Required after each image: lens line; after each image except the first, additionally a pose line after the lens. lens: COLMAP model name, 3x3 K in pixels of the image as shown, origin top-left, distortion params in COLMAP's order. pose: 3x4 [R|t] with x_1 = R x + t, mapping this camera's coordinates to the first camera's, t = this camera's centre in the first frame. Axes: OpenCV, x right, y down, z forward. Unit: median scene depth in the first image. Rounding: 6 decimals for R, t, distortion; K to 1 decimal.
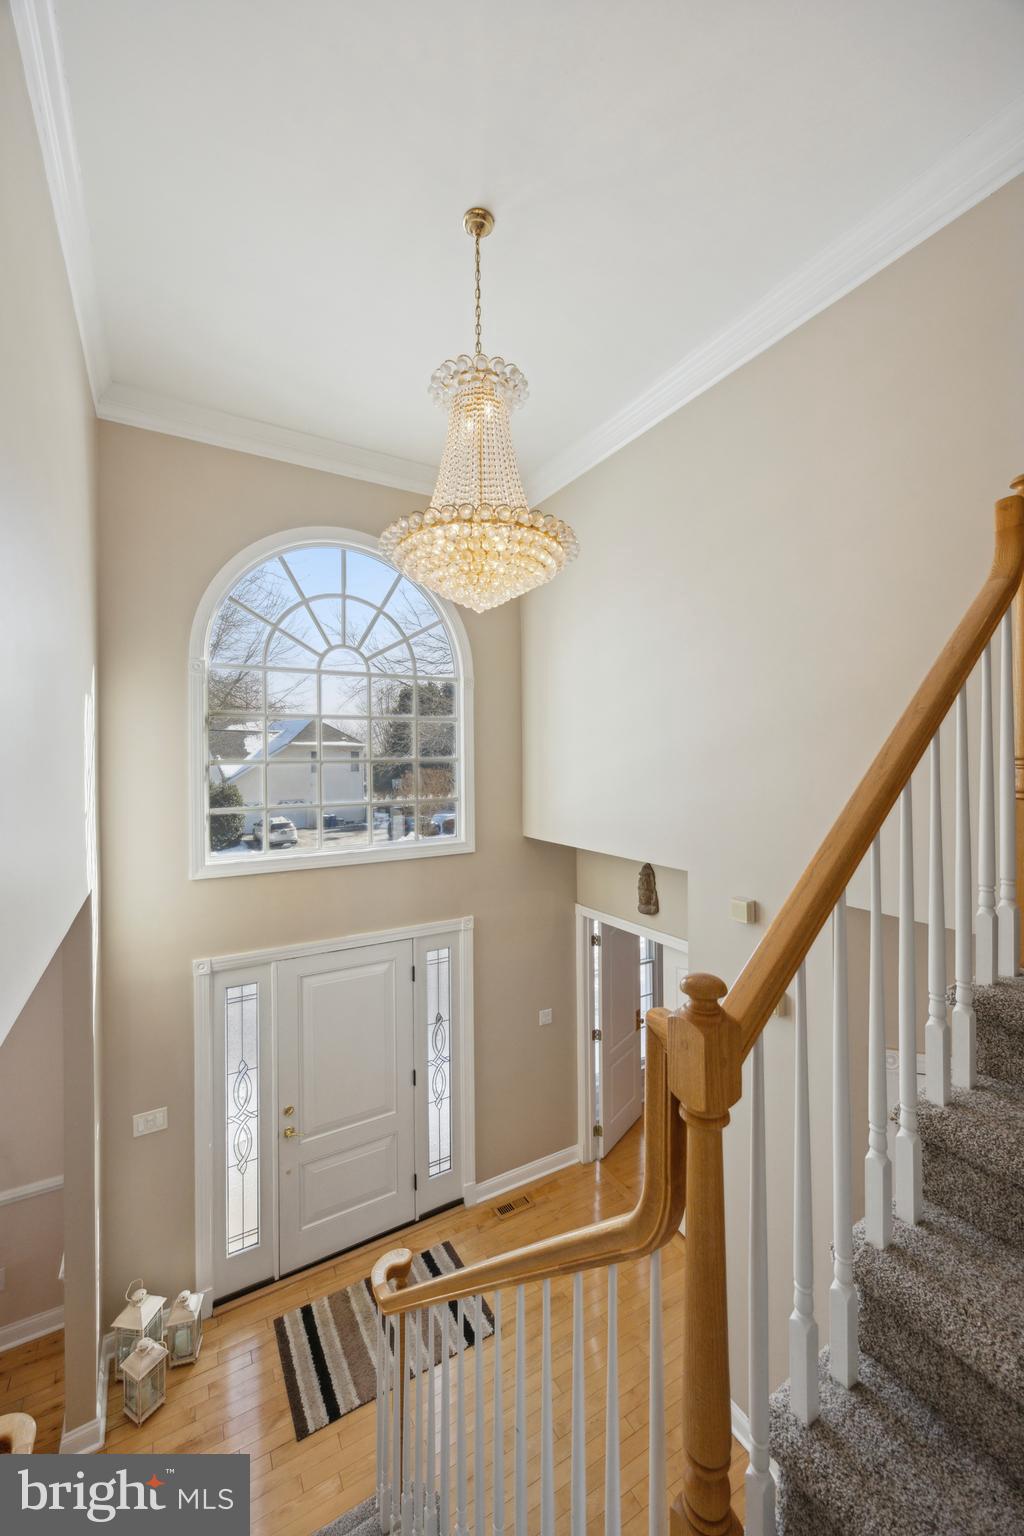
lens RADIAL K [[593.1, 0, 502.1], [0, 593.1, 764.0], [0, 0, 1]] dist [0.000122, 0.000055]
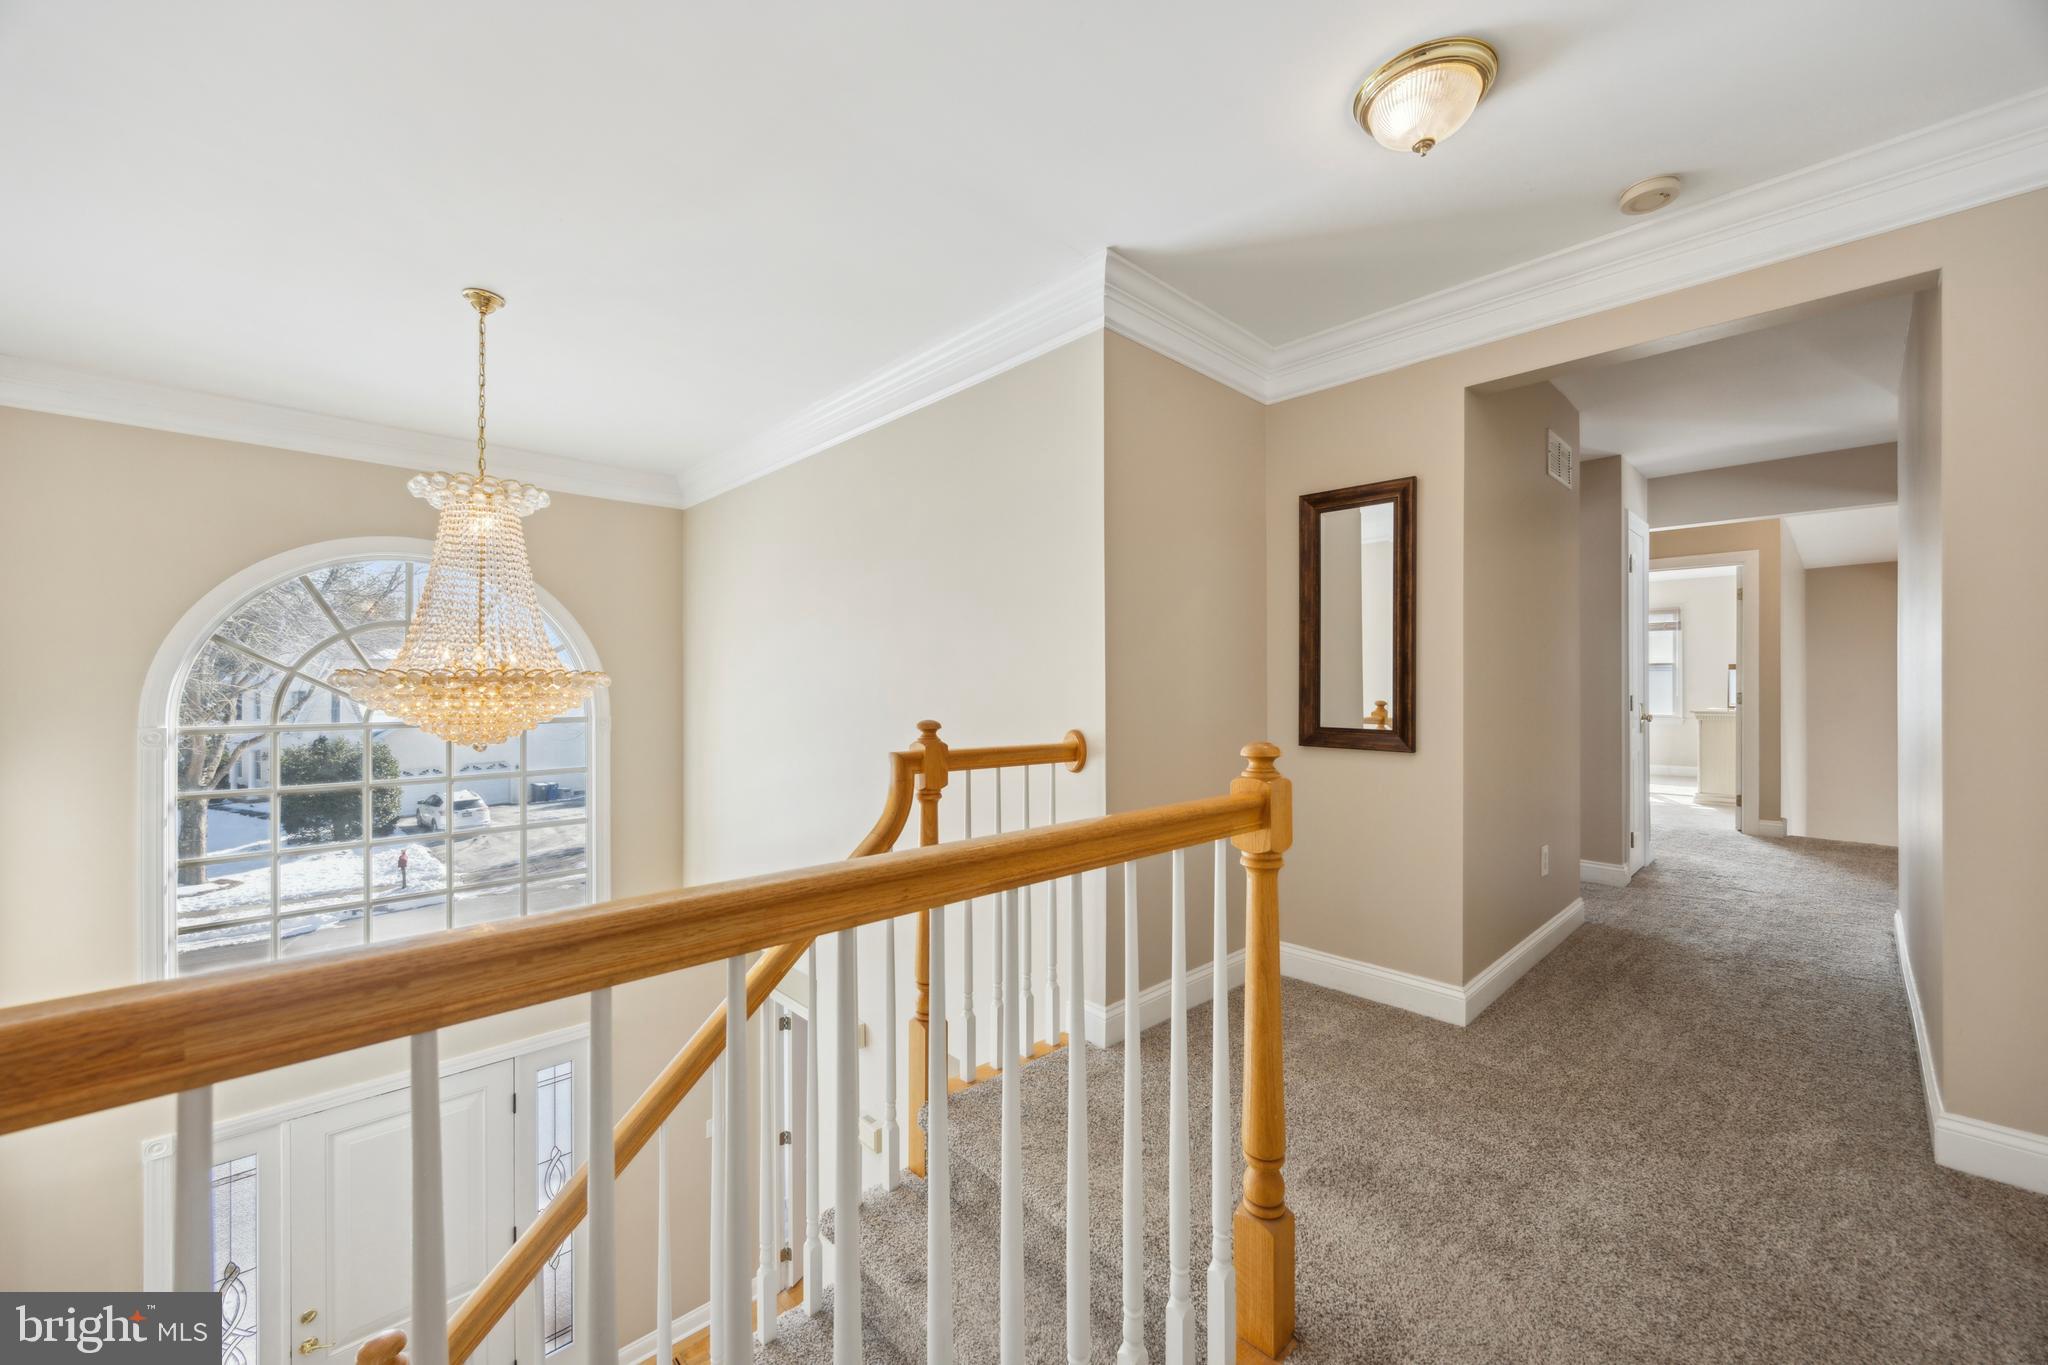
lens RADIAL K [[790.7, 0, 1028.7], [0, 790.7, 684.3], [0, 0, 1]] dist [0.000122, 0.000055]
pose [[0.972705, 0.006095, 0.231966, 0.257935], [-0.005645, 0.999981, -0.002604, -0.194603], [-0.231977, 0.001224, 0.972720, -0.165905]]
